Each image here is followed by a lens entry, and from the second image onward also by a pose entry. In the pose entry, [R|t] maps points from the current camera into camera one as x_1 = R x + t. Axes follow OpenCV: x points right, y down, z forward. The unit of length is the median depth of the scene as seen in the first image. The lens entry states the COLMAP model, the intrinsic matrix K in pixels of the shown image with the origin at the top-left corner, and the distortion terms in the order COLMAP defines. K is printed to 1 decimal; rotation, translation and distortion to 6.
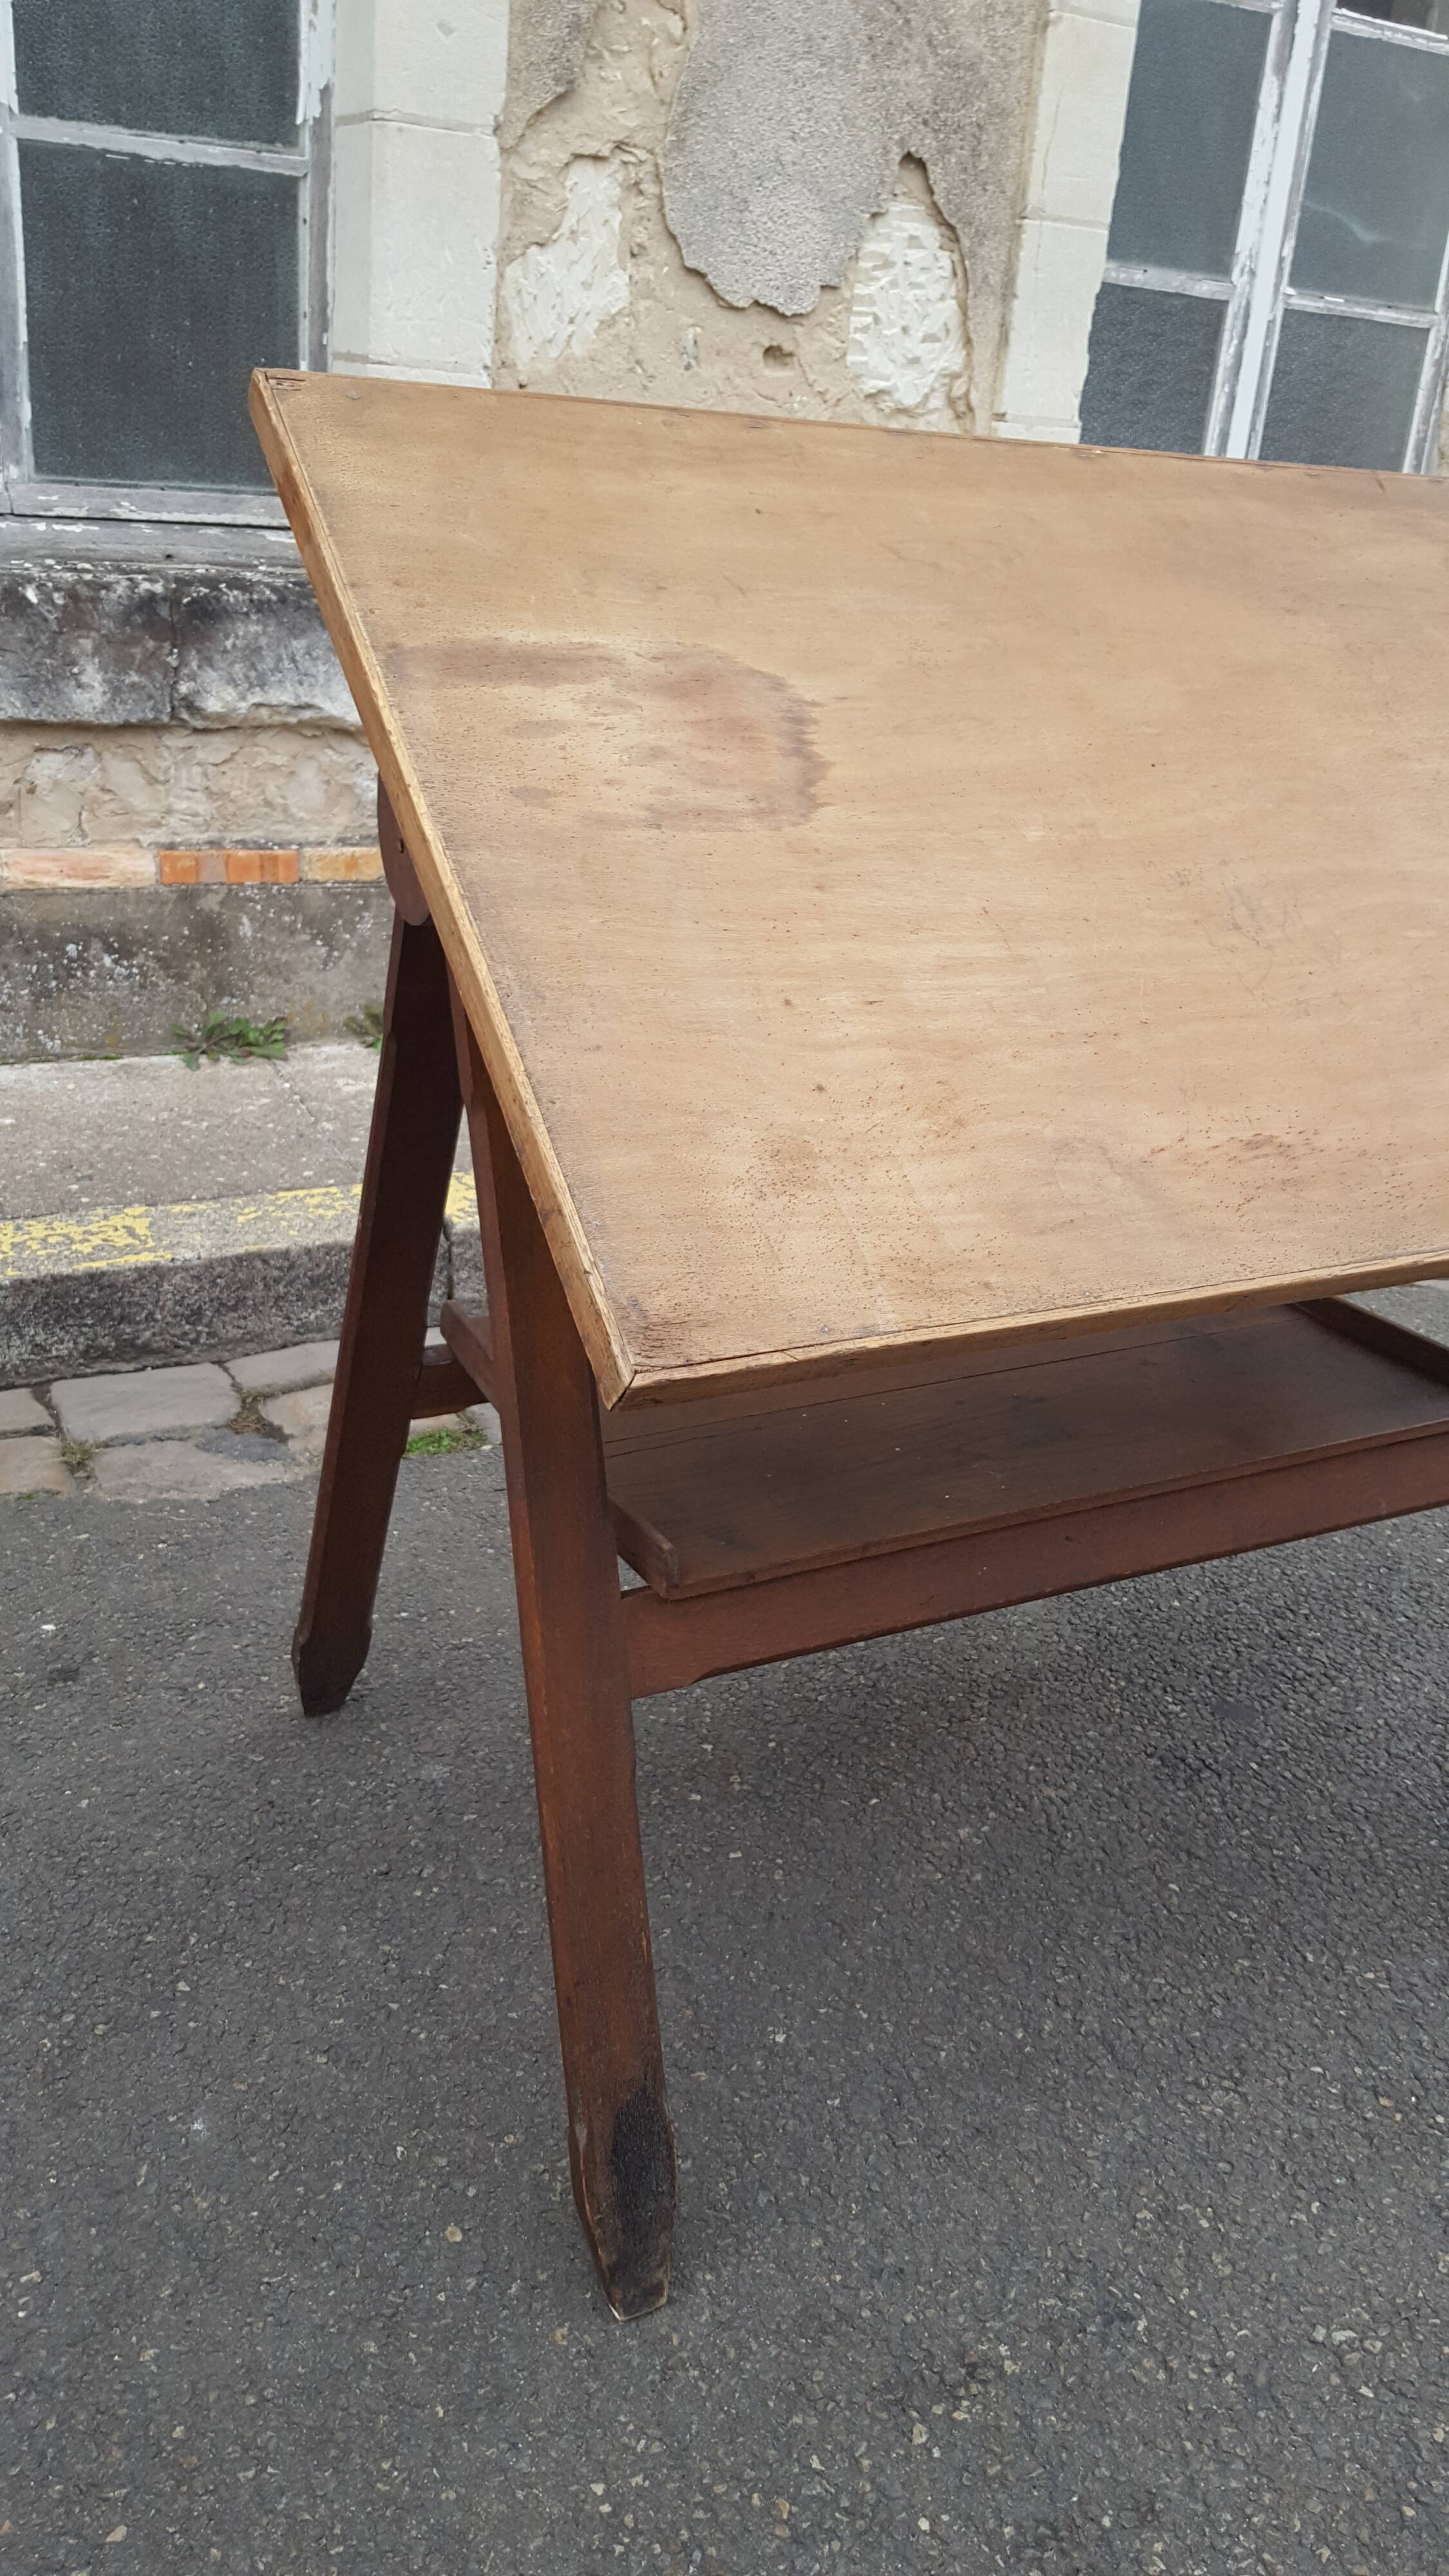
lens RADIAL K [[1950.3, 0, 749.5], [0, 1950.3, 1273.6], [0, 0, 1]] dist [0.062613, -0.134267]
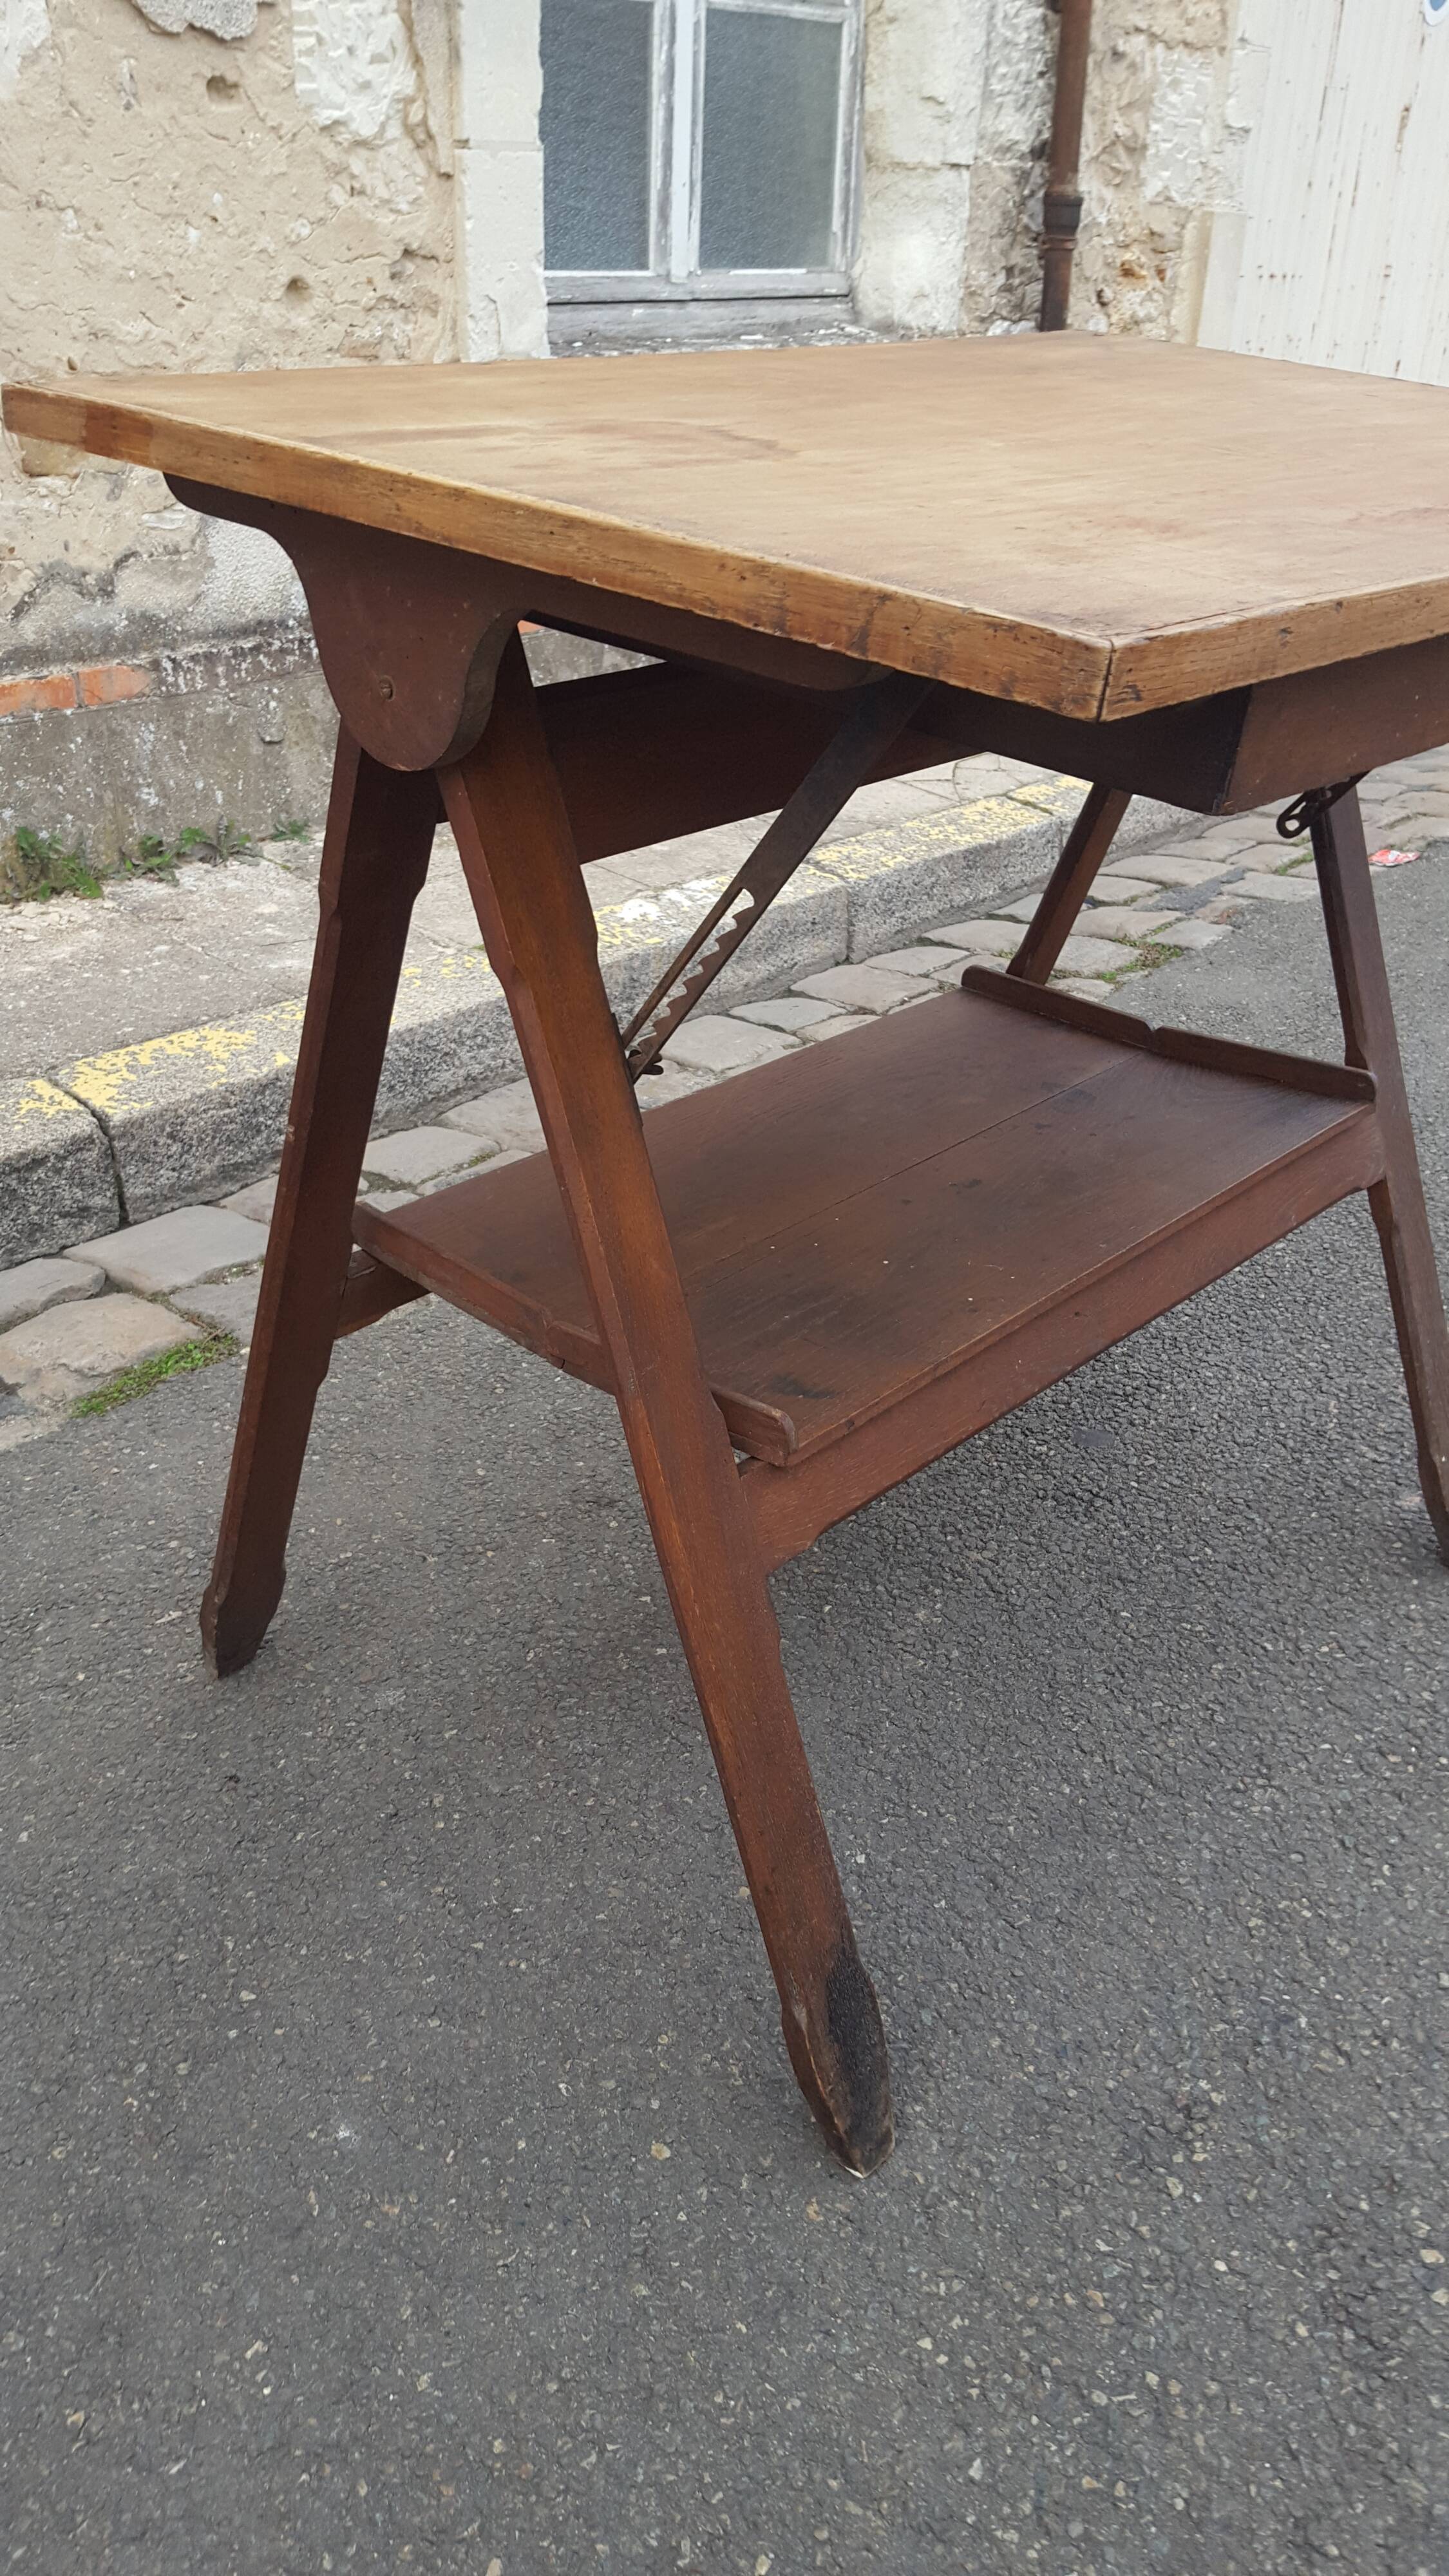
lens RADIAL K [[1950.3, 0, 724.7], [0, 1950.3, 1285.0], [0, 0, 1]] dist [0.062613, -0.134267]
pose [[0.942899, -0.207298, 0.260707, -0.134800], [0.175945, 0.974594, 0.138596, -0.024637], [-0.282815, -0.084812, 0.955418, 0.051503]]
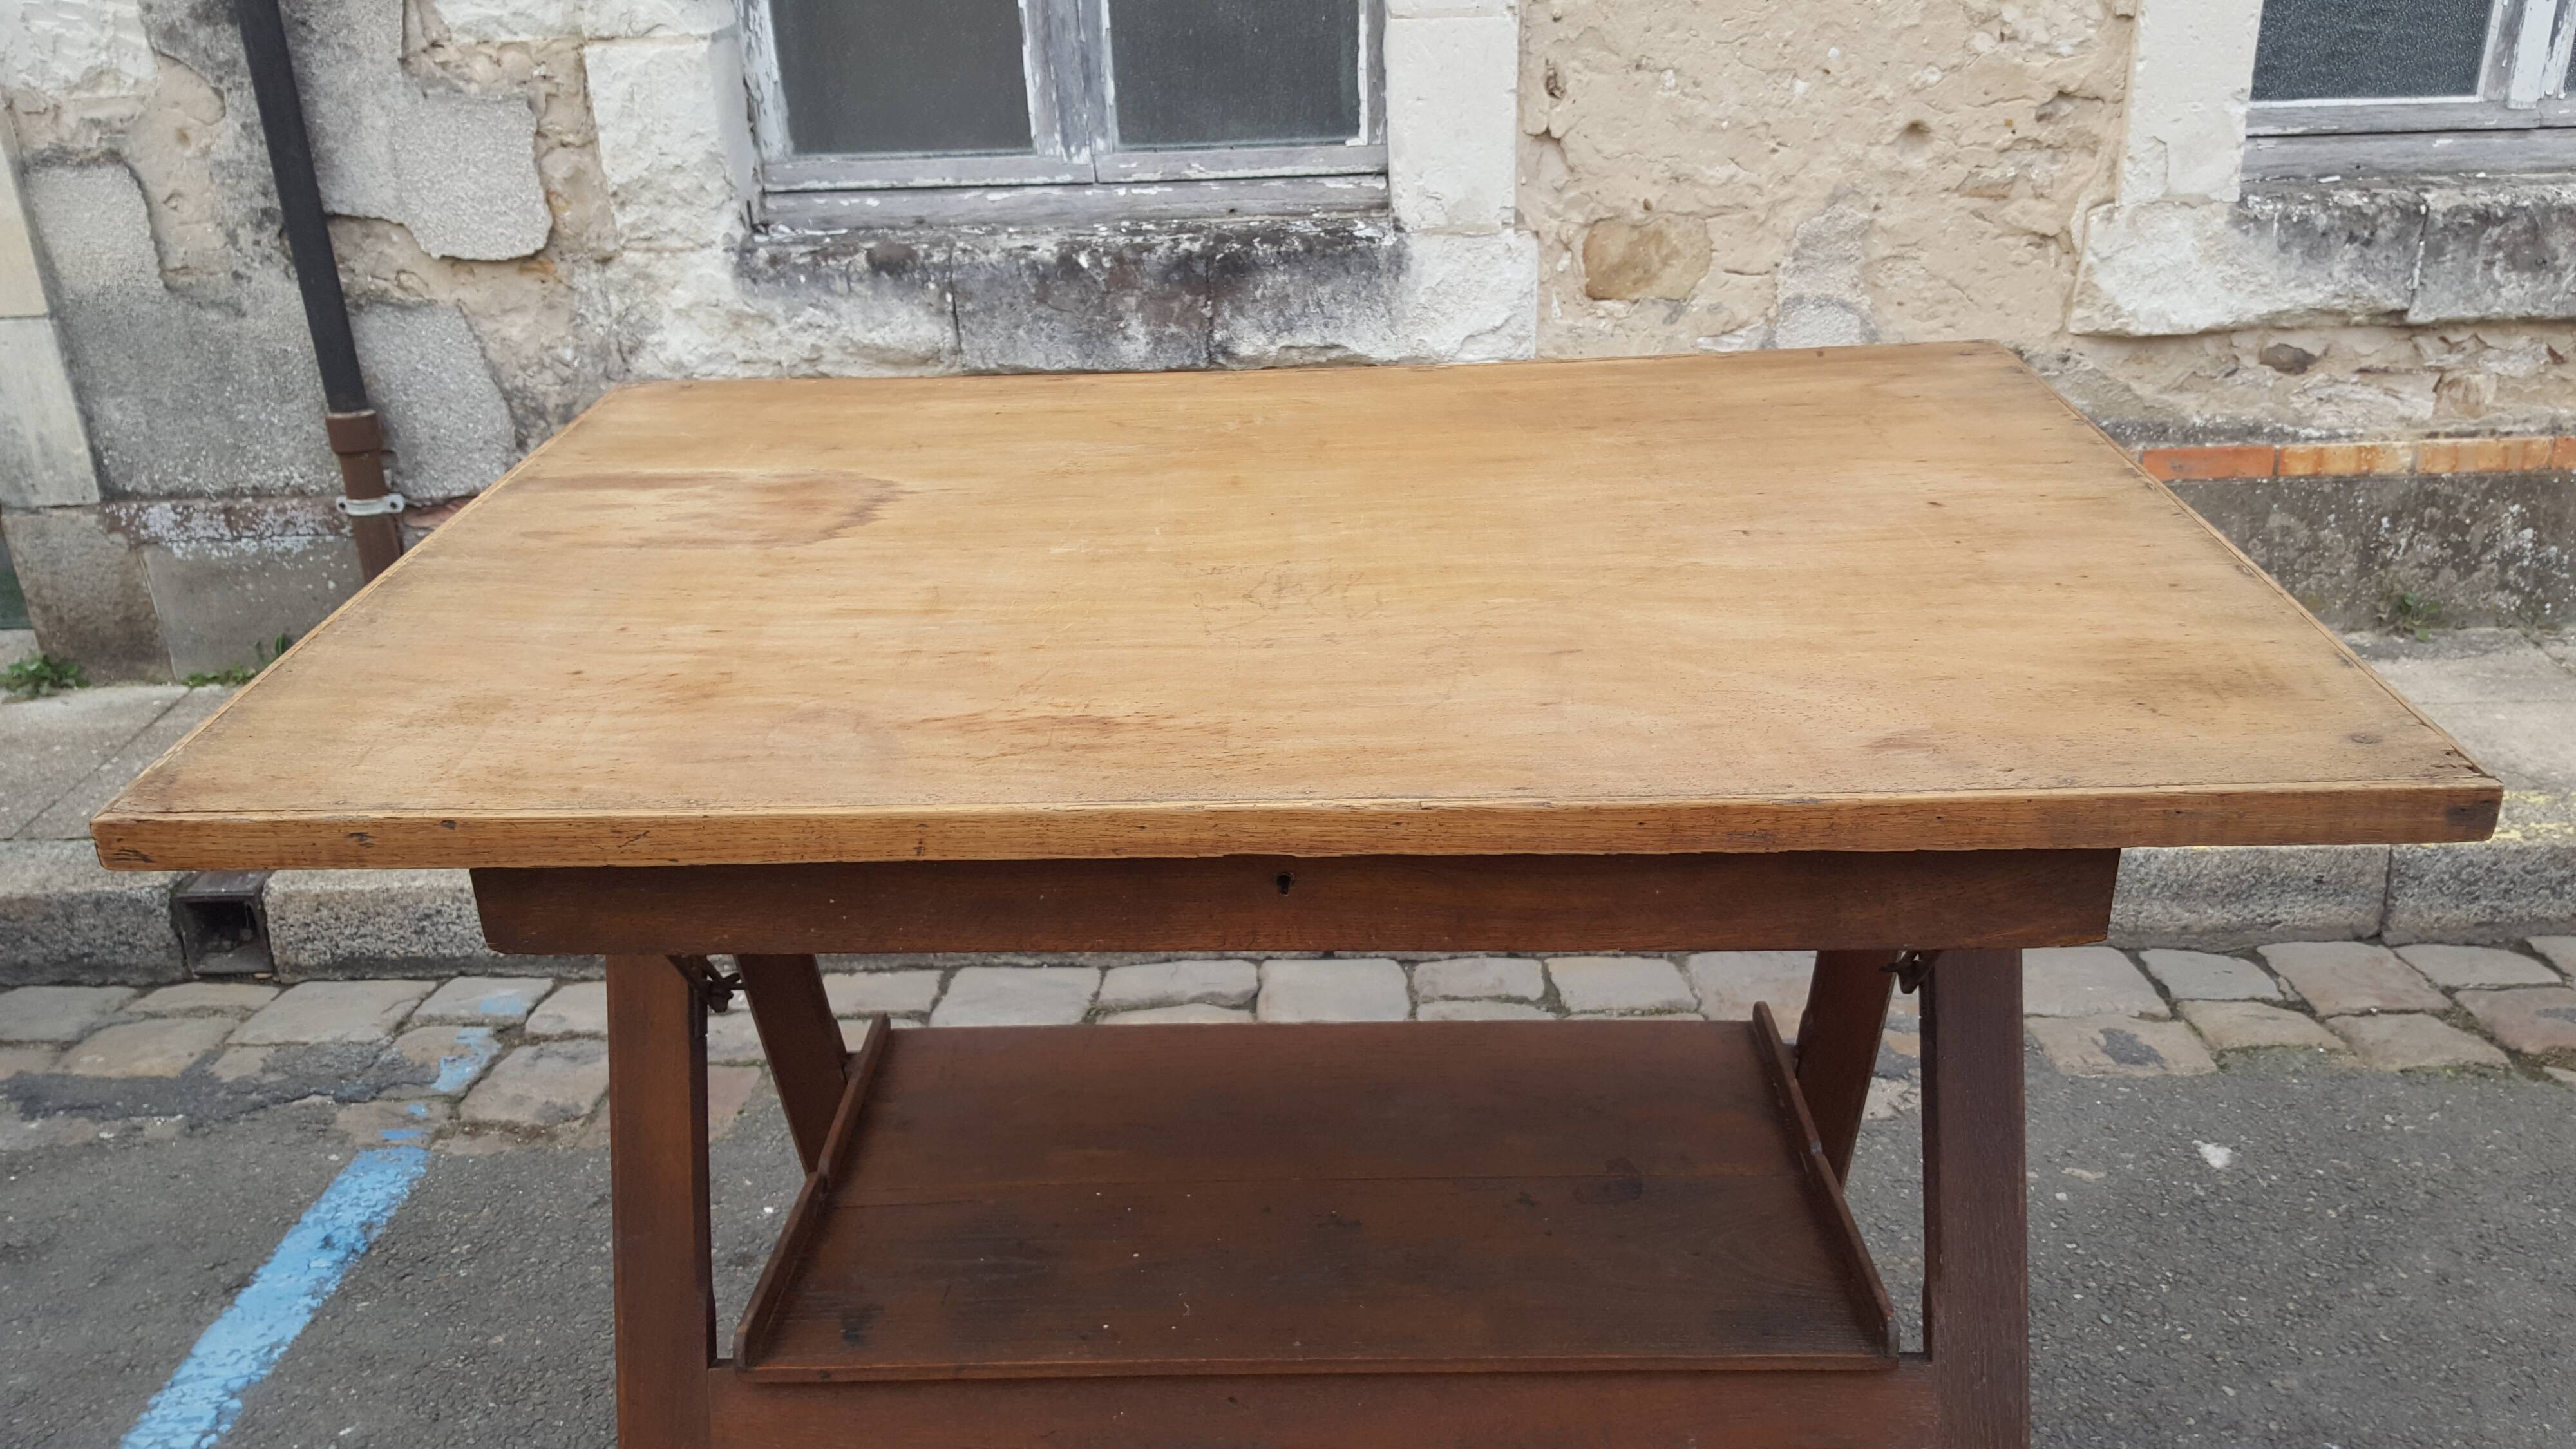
lens RADIAL K [[1950.3, 0, 1284.5], [0, 1950.3, 739.7], [0, 0, 1]] dist [0.062613, -0.134267]
pose [[0.864406, 0.088166, -0.495004, 0.319568], [-0.096594, 0.995287, 0.008593, -0.095992], [0.493428, 0.040387, 0.868848, 0.098987]]
